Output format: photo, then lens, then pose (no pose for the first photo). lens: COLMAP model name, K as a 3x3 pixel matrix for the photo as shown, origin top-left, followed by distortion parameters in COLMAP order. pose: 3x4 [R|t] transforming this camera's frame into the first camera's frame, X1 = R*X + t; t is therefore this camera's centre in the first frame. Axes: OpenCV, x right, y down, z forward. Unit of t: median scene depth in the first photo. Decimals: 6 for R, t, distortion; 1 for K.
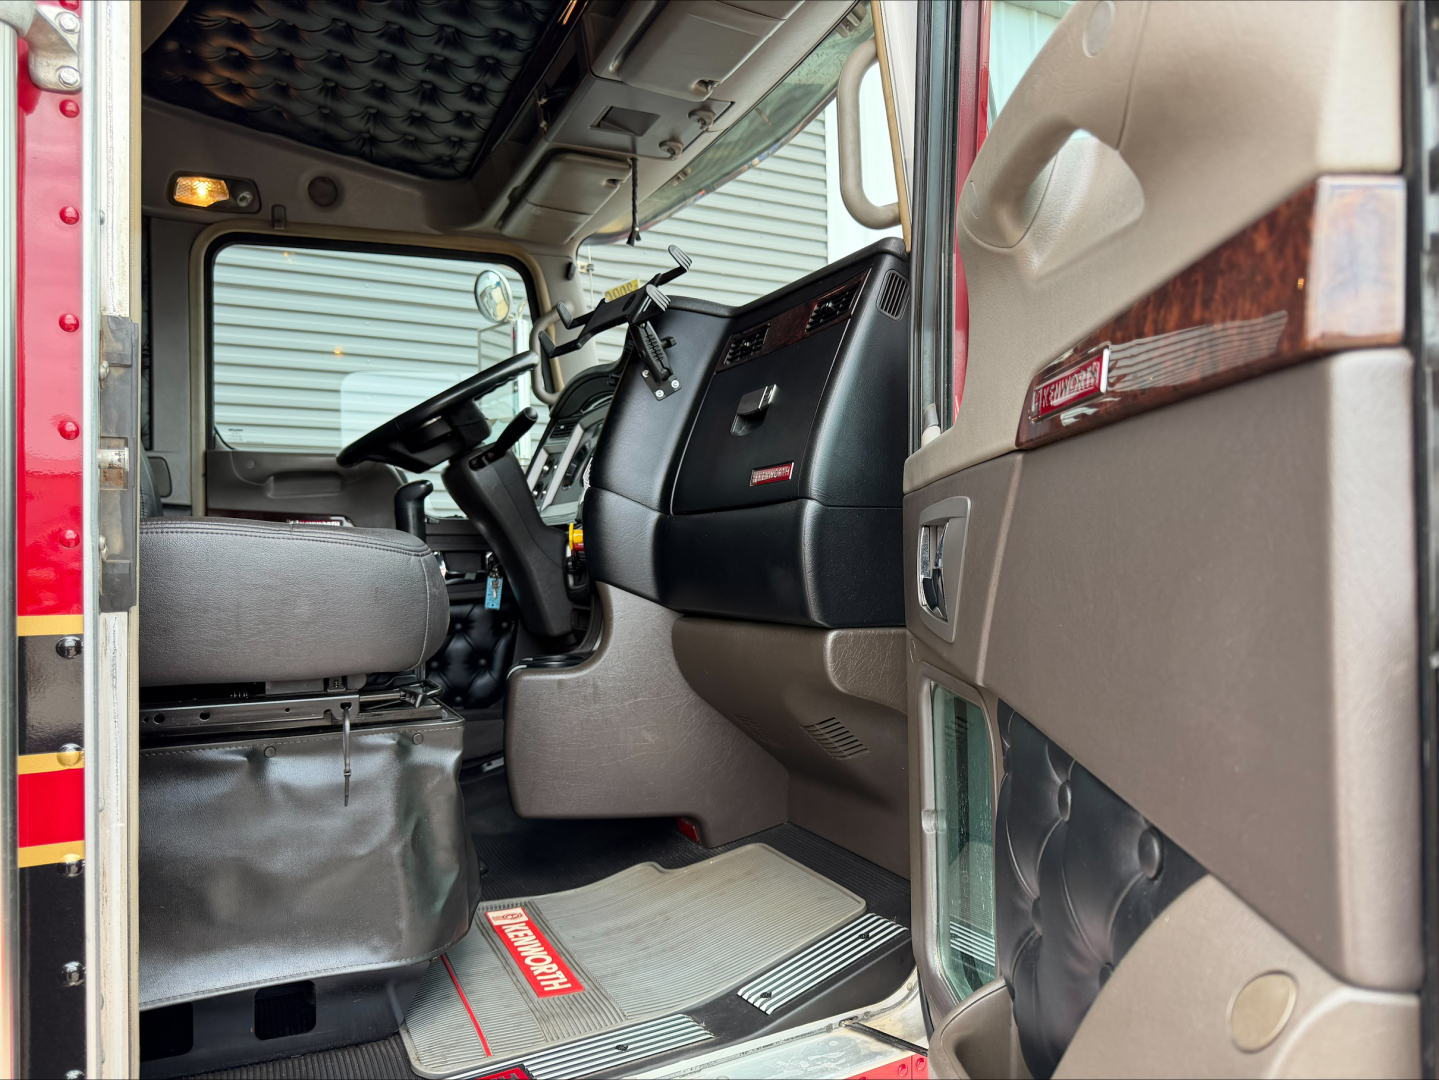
lens RADIAL K [[964.8, 0, 724.1], [0, 964.8, 543.4], [0, 0, 1]] dist [0.006092, -0.003069]
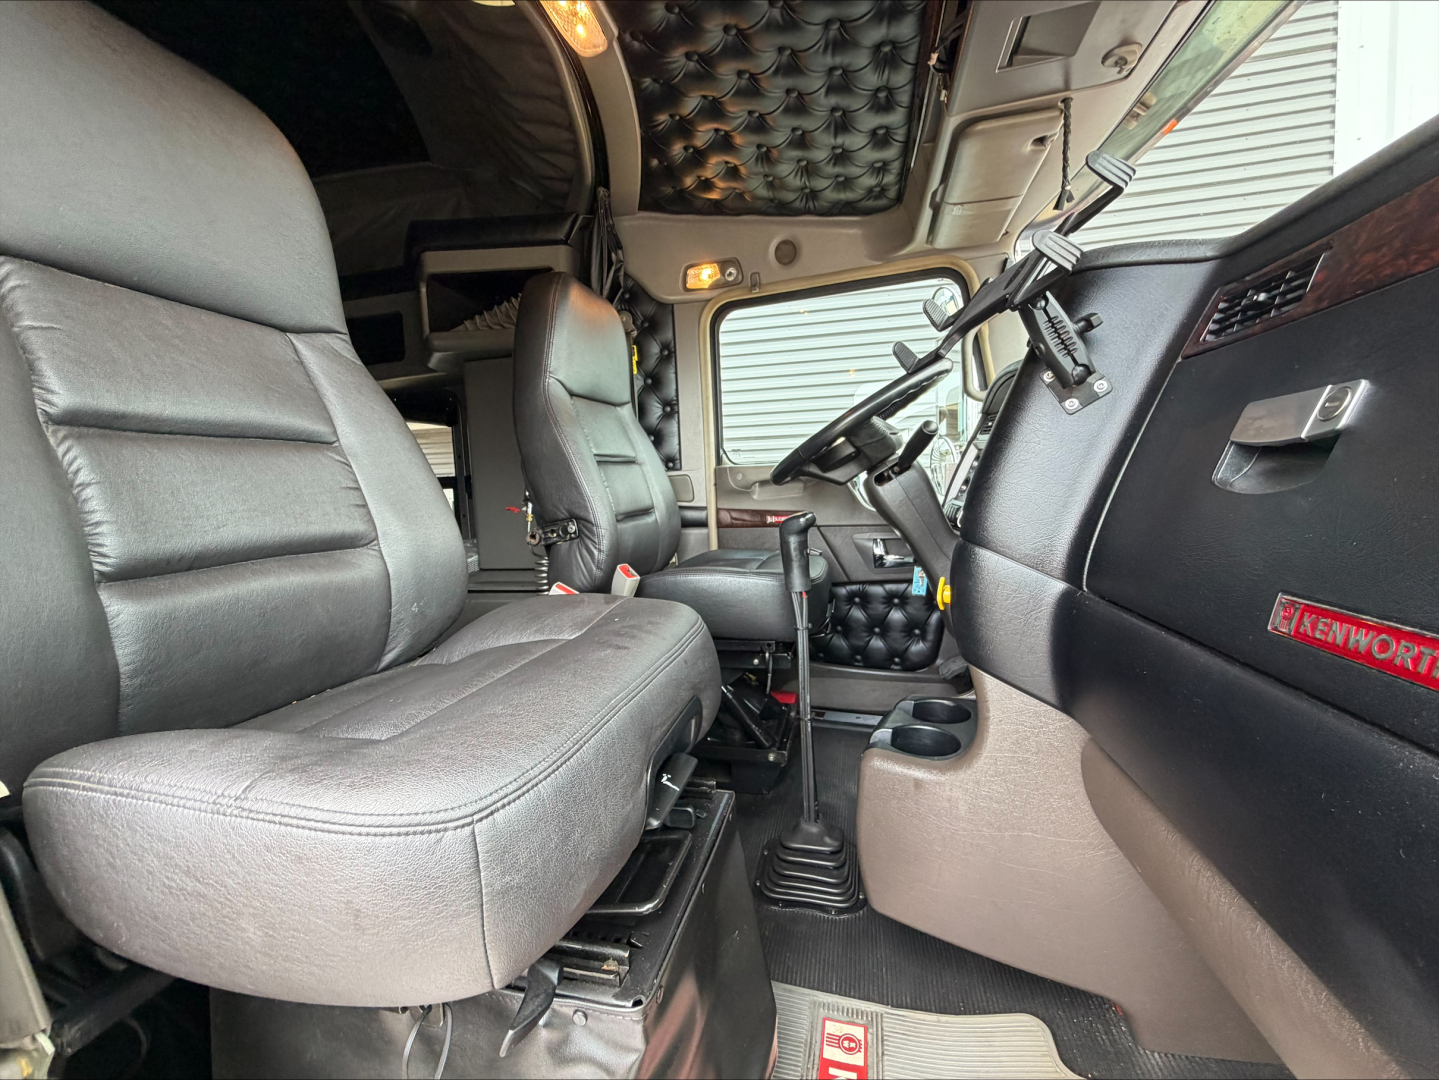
lens RADIAL K [[574.7, 0, 715.3], [0, 574.7, 540.3], [0, 0, 1]] dist [-0.002245, 0.002807]
pose [[0.774621, 0.036084, -0.631396, -0.002569], [0.032798, 0.994735, 0.097087, -0.082044], [0.631575, -0.095914, 0.769359, 0.400327]]
